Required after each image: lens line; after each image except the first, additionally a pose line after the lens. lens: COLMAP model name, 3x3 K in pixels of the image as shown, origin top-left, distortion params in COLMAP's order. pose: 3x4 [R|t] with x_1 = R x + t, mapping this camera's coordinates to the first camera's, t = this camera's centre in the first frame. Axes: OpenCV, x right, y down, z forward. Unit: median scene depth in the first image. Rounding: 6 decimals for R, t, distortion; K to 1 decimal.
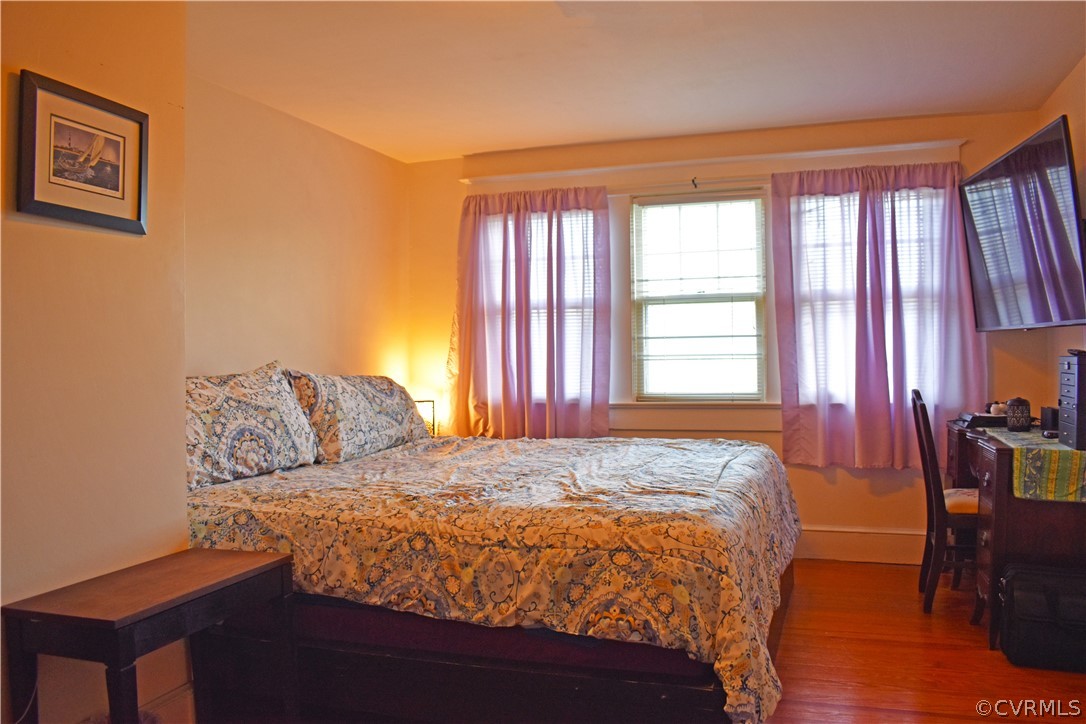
lens RADIAL K [[845.5, 0, 542.1], [0, 845.5, 360.4], [0, 0, 1]] dist [-0.092457, 0.014288]
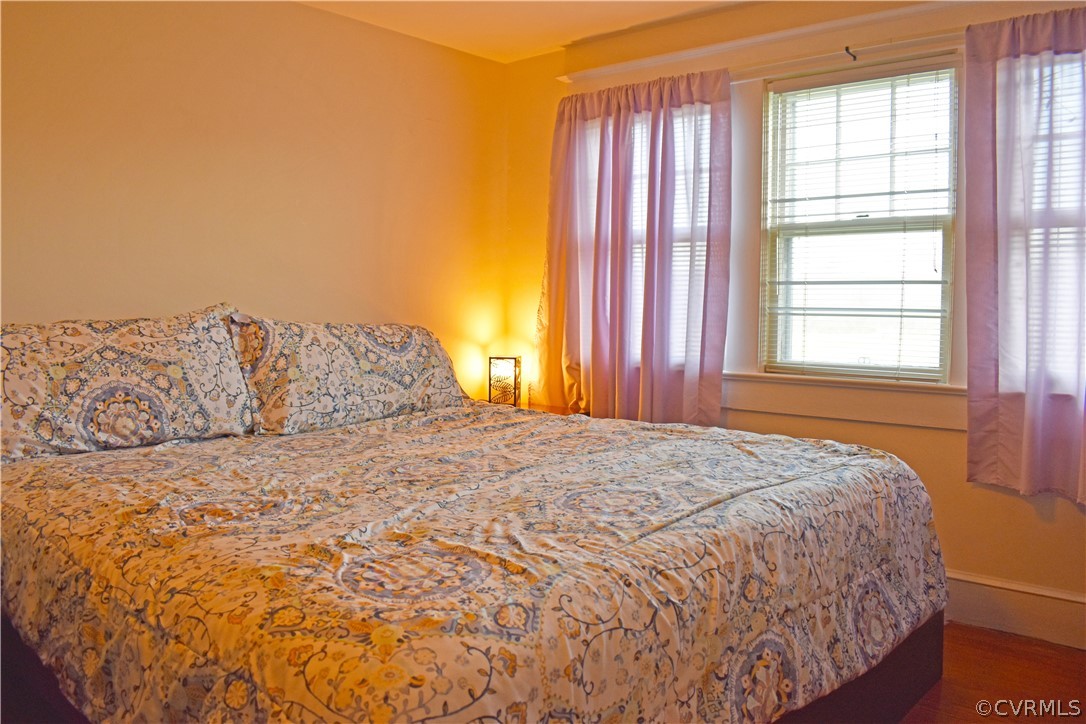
lens RADIAL K [[845.5, 0, 543.2], [0, 845.5, 360.2], [0, 0, 1]] dist [-0.092457, 0.014288]
pose [[0.926775, 0.046751, -0.372696, 0.218196], [-0.024095, 0.997580, 0.065220, -0.003546], [0.374843, -0.051465, 0.925659, 0.296221]]
